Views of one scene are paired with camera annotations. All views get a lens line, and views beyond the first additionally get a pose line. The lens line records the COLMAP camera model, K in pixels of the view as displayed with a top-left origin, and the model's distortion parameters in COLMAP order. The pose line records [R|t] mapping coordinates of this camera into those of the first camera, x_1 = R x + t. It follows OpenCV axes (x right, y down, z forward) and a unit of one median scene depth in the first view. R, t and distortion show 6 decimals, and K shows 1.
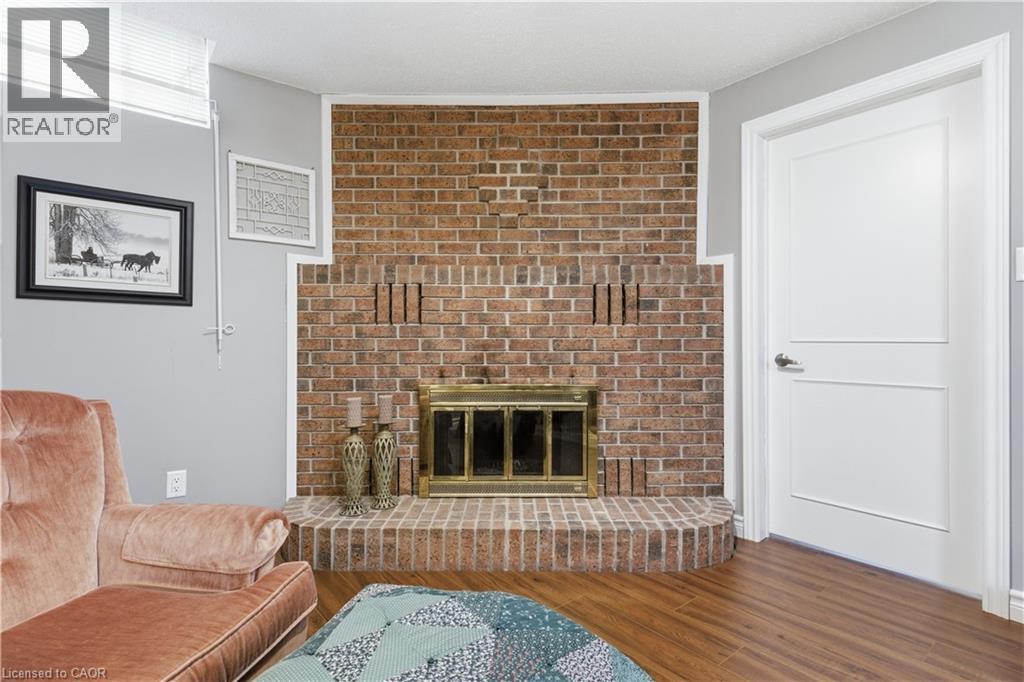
lens RADIAL K [[503.5, 0, 512.9], [0, 503.5, 339.4], [0, 0, 1]] dist [0.001942, 0.000041]
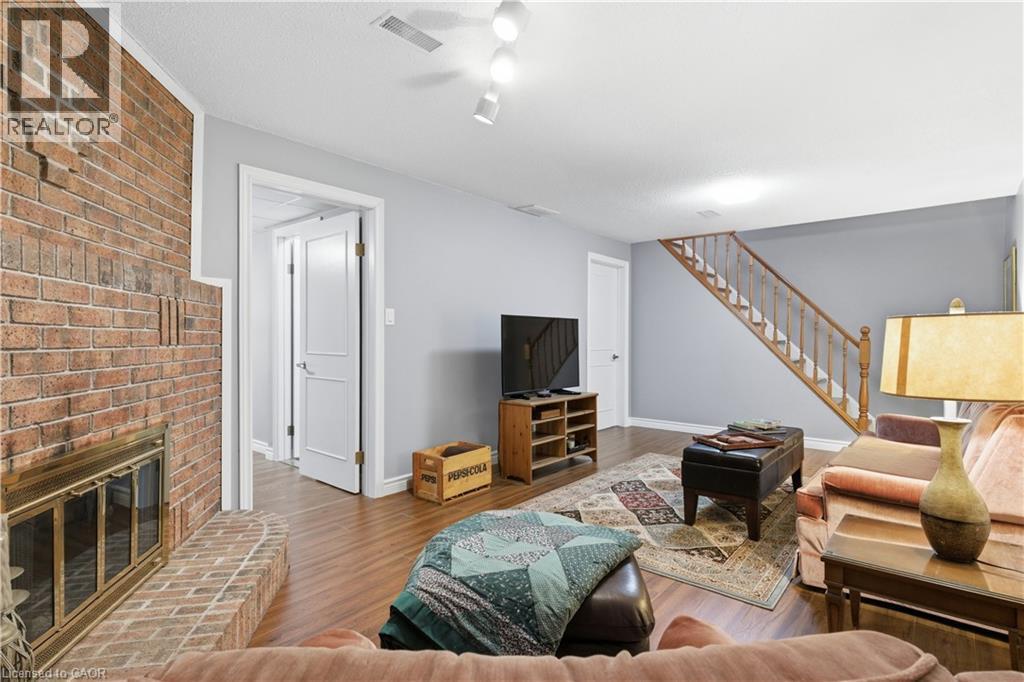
lens RADIAL K [[503.5, 0, 512.7], [0, 503.5, 338.2], [0, 0, 1]] dist [0.001942, 0.000041]
pose [[-0.183354, 0.002774, 0.983043, -0.722263], [0.007178, 0.999973, -0.001483, -0.037080], [-0.983021, 0.006785, -0.183369, 0.600319]]
